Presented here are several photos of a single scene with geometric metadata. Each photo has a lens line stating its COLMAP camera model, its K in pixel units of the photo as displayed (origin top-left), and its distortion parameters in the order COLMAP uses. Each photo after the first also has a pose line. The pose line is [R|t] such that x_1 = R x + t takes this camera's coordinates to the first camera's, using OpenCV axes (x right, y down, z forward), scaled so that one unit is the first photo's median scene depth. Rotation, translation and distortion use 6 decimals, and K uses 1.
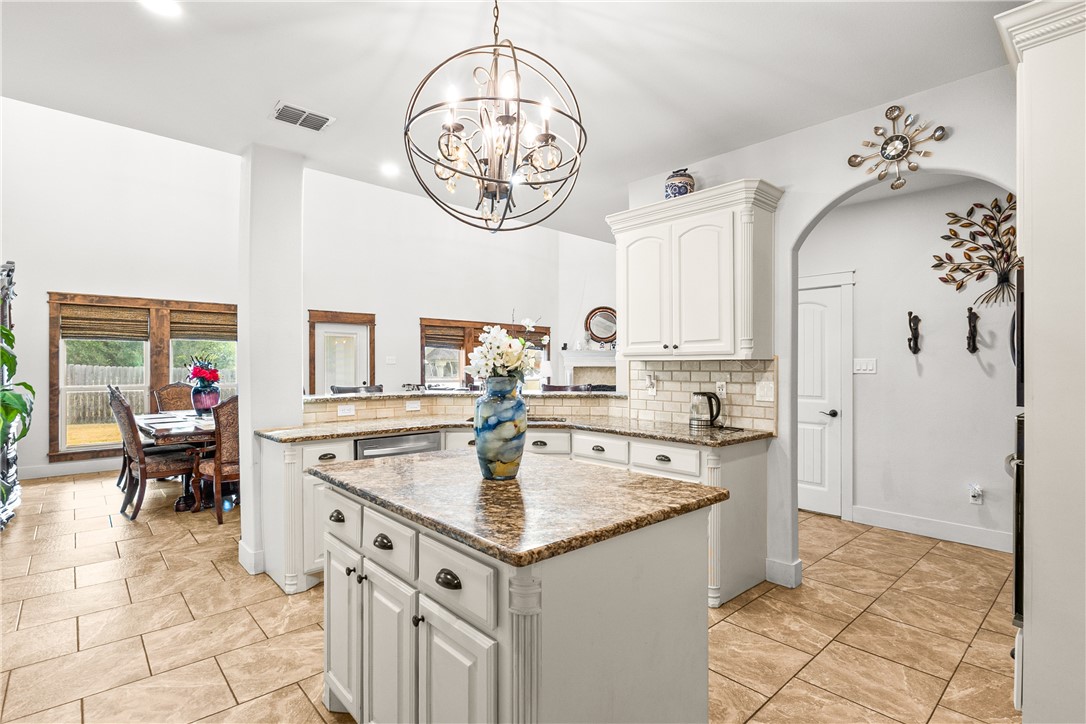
lens RADIAL K [[524.2, 0, 552.2], [0, 524.2, 364.9], [0, 0, 1]] dist [-0.012879, -0.000736]
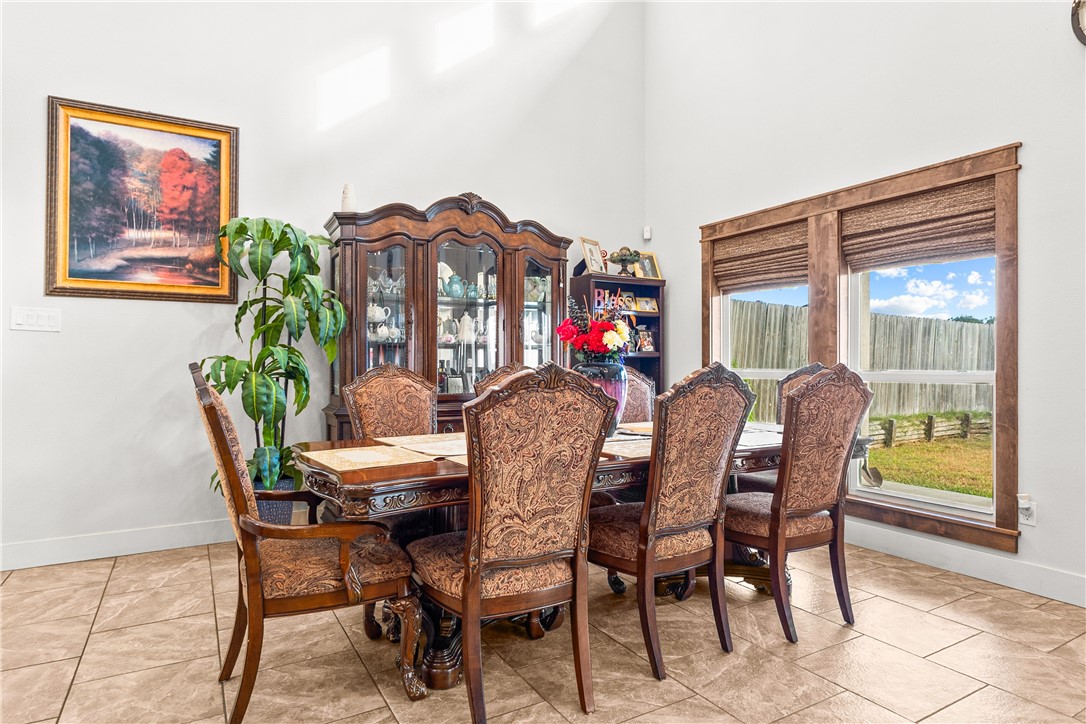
lens RADIAL K [[604.3, 0, 545.1], [0, 604.3, 359.8], [0, 0, 1]] dist [0.000499, 0.000733]
pose [[-0.212667, -0.000333, -0.977125, -0.191907], [0.000785, 1.000000, -0.000512, 0.036311], [0.977124, -0.000875, -0.212667, 1.112853]]
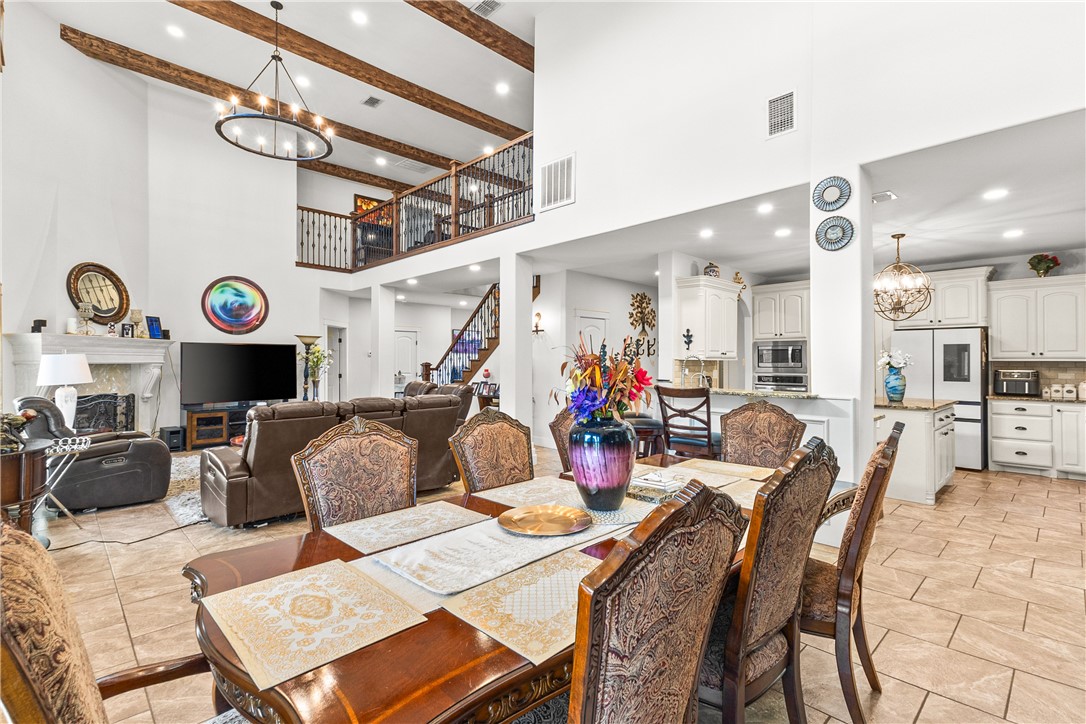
lens RADIAL K [[513.4, 0, 544.8], [0, 513.4, 355.4], [0, 0, 1]] dist [0.025760, -0.002112]
pose [[-0.043267, 0.012278, 0.998988, -1.072584], [-0.002448, 0.999920, -0.012396, -0.001928], [-0.999061, -0.002982, -0.043234, 1.117230]]
